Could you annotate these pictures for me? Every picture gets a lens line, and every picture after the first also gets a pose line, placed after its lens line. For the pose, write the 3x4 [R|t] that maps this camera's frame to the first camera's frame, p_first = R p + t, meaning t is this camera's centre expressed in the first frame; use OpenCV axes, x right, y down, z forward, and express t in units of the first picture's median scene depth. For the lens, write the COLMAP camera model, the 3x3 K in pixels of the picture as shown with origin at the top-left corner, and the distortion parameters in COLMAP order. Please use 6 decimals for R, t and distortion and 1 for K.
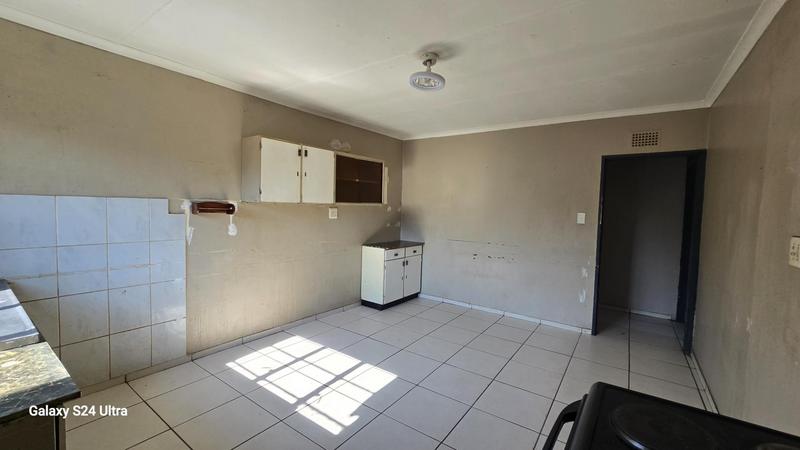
lens RADIAL K [[327.3, 0, 399.5], [0, 327.3, 223.4], [0, 0, 1]] dist [0.020147, 0.000100]
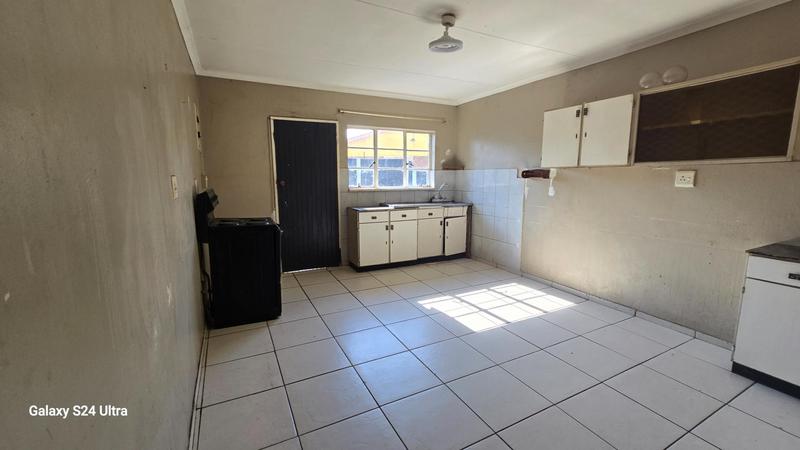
lens RADIAL K [[327.3, 0, 399.5], [0, 327.3, 223.4], [0, 0, 1]] dist [0.020147, 0.000100]
pose [[-0.449789, 0.105143, -0.886924, 0.871480], [-0.060603, 0.987165, 0.147760, -0.009708], [0.891076, 0.120211, -0.437644, 1.059283]]
